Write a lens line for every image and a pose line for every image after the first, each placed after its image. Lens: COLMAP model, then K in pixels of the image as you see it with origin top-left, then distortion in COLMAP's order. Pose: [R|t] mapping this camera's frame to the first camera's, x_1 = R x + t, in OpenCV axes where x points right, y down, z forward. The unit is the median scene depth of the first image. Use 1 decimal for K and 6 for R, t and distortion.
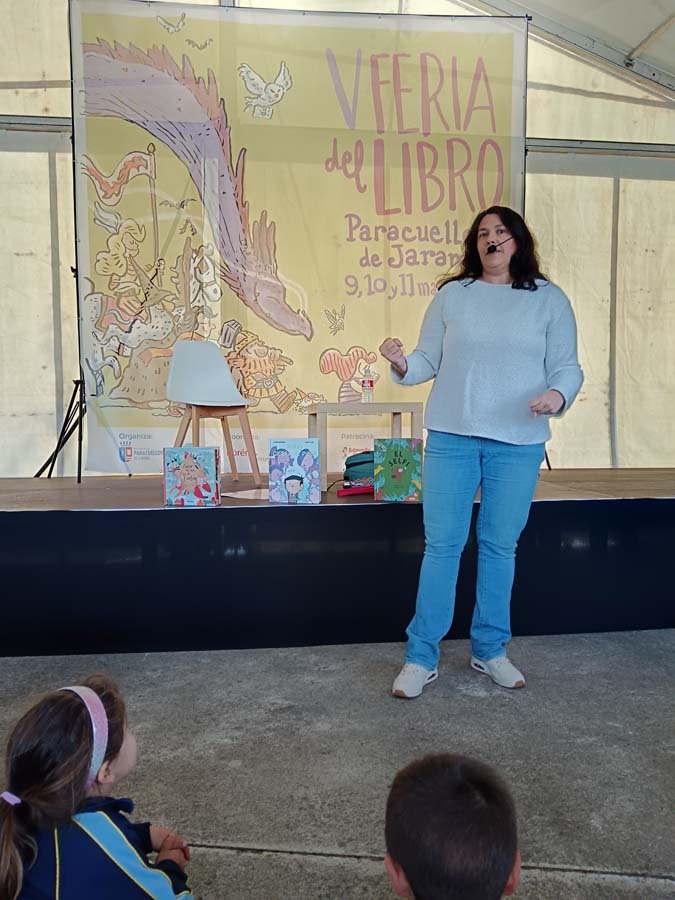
lens RADIAL K [[705.4, 0, 338.7], [0, 705.4, 426.6], [0, 0, 1]] dist [0.047826, -0.001879]
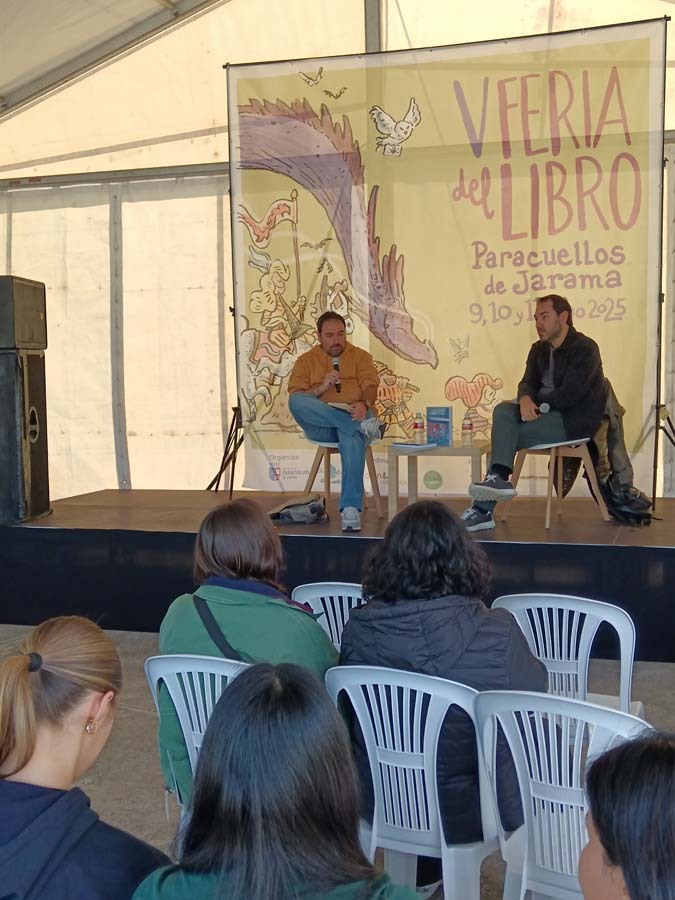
lens RADIAL K [[1193.2, 0, 256.3], [0, 1193.2, 519.6], [0, 0, 1]] dist [0.029833, 0.000000]
pose [[0.901234, 0.045416, -0.430947, 0.487561], [0.006686, 0.992917, 0.118622, -0.112215], [0.433282, -0.109788, 0.894547, -0.704889]]
